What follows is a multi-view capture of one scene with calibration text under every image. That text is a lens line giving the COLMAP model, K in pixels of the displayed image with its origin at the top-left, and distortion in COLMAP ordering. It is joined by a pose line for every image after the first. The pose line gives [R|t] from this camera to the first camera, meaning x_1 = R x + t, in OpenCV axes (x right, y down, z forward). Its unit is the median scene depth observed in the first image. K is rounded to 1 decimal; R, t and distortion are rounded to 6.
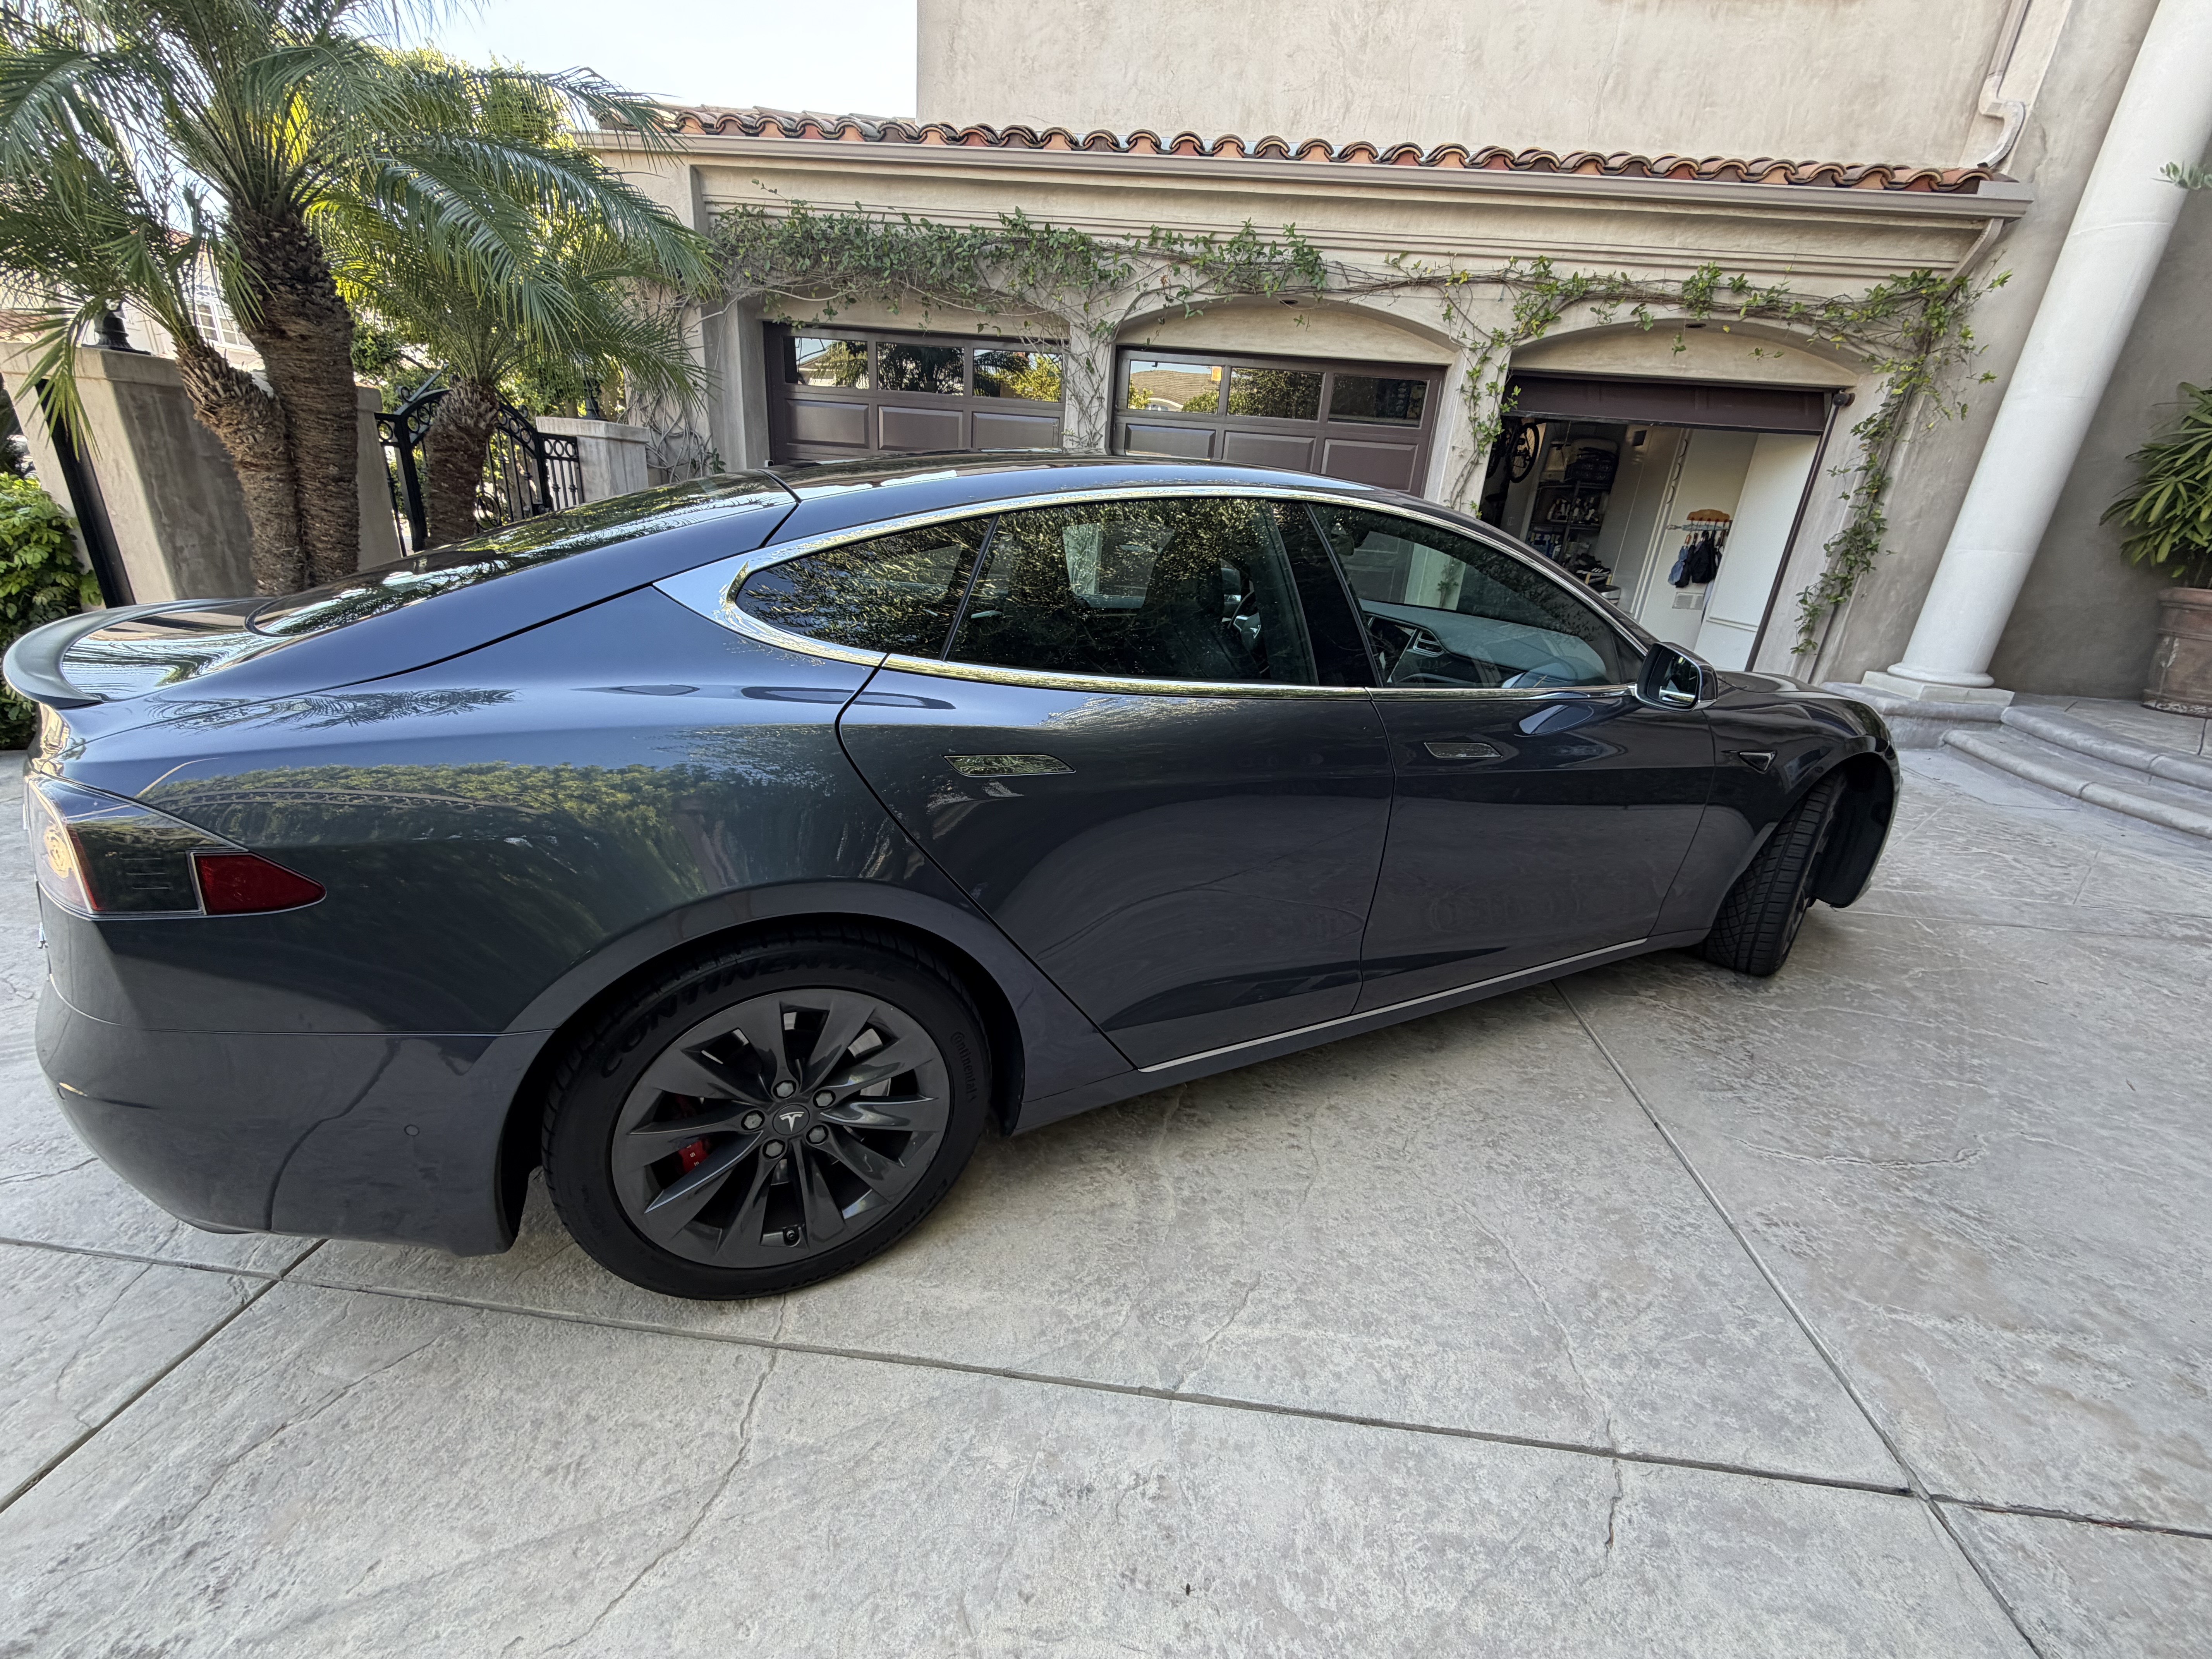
lens RADIAL K [[882.0, 0, 1096.3], [0, 882.0, 830.5], [0, 0, 1]] dist [0.000987, 0.000033]
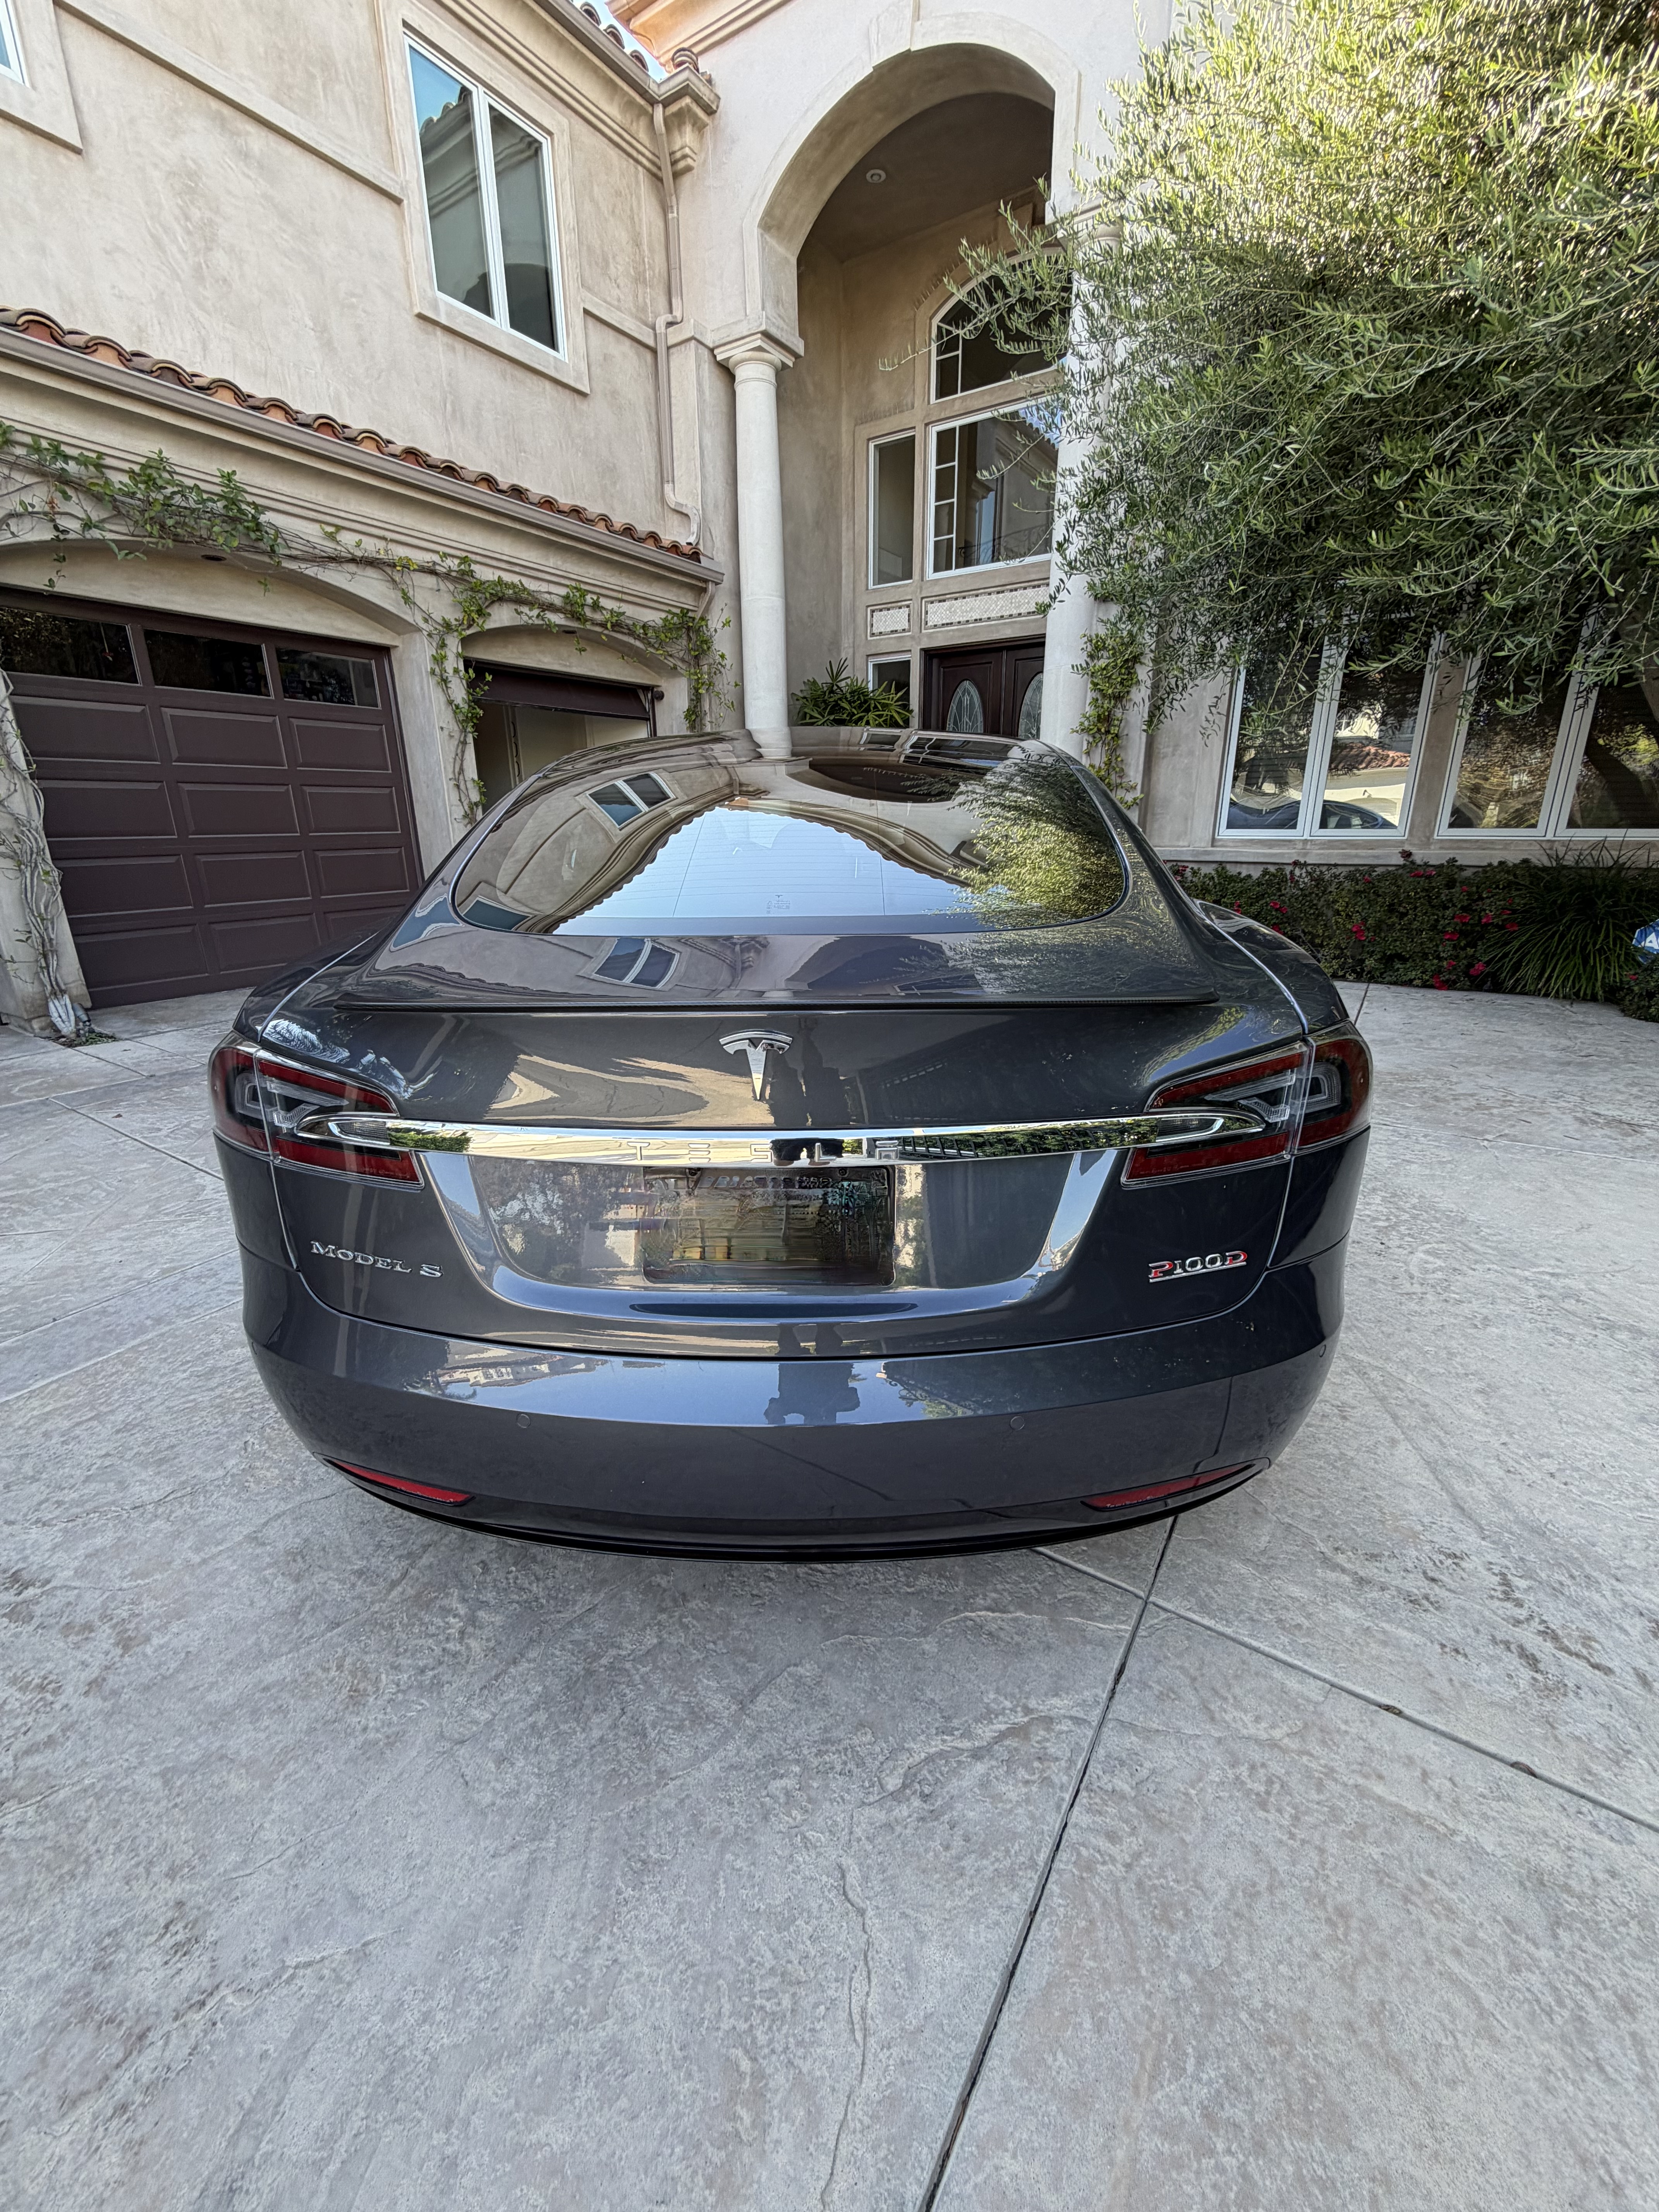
lens RADIAL K [[882.0, 0, 828.4], [0, 882.0, 1102.6], [0, 0, 1]] dist [0.000987, 0.000033]
pose [[0.453352, -0.345789, 0.821524, -0.416790], [0.352709, 0.916046, 0.190935, -0.070401], [-0.818577, 0.203198, 0.537254, 0.164800]]
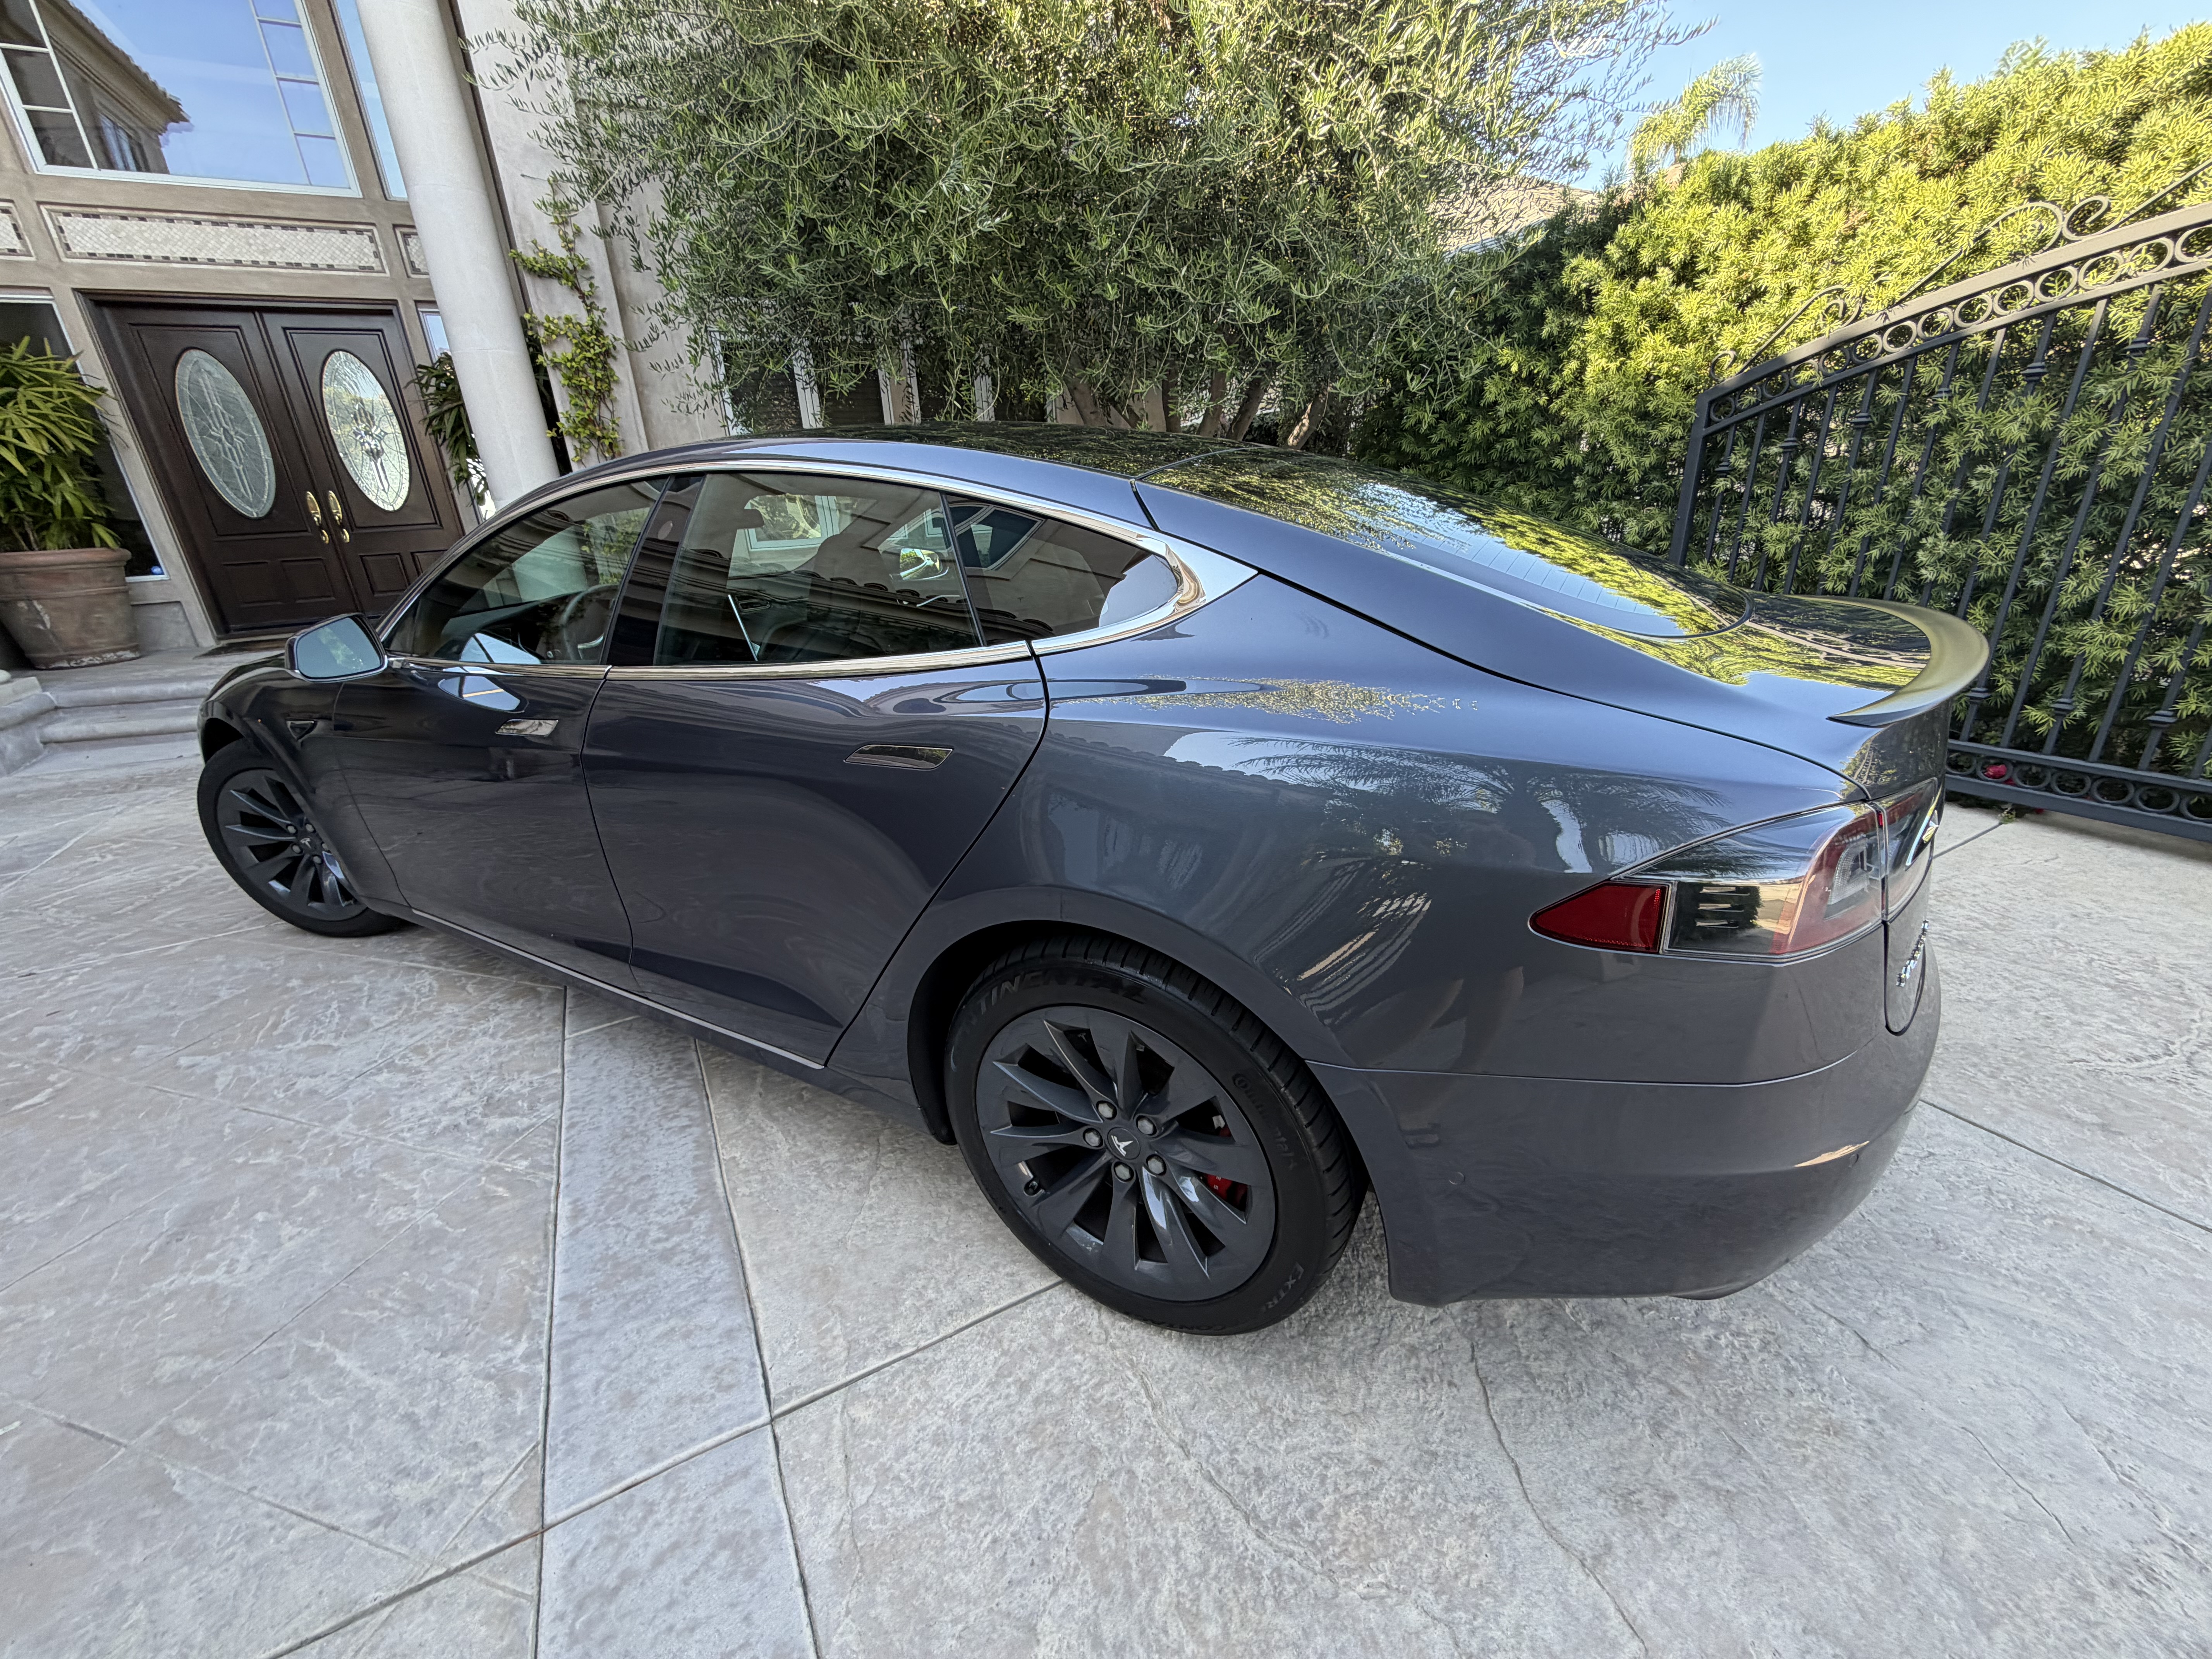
lens RADIAL K [[882.0, 0, 1104.2], [0, 882.0, 832.9], [0, 0, 1]] dist [0.000987, 0.000033]
pose [[-0.576337, -0.329803, 0.747707, -0.347902], [0.298675, 0.766644, 0.568375, -0.224082], [-0.760677, 0.550897, -0.343341, 0.553991]]
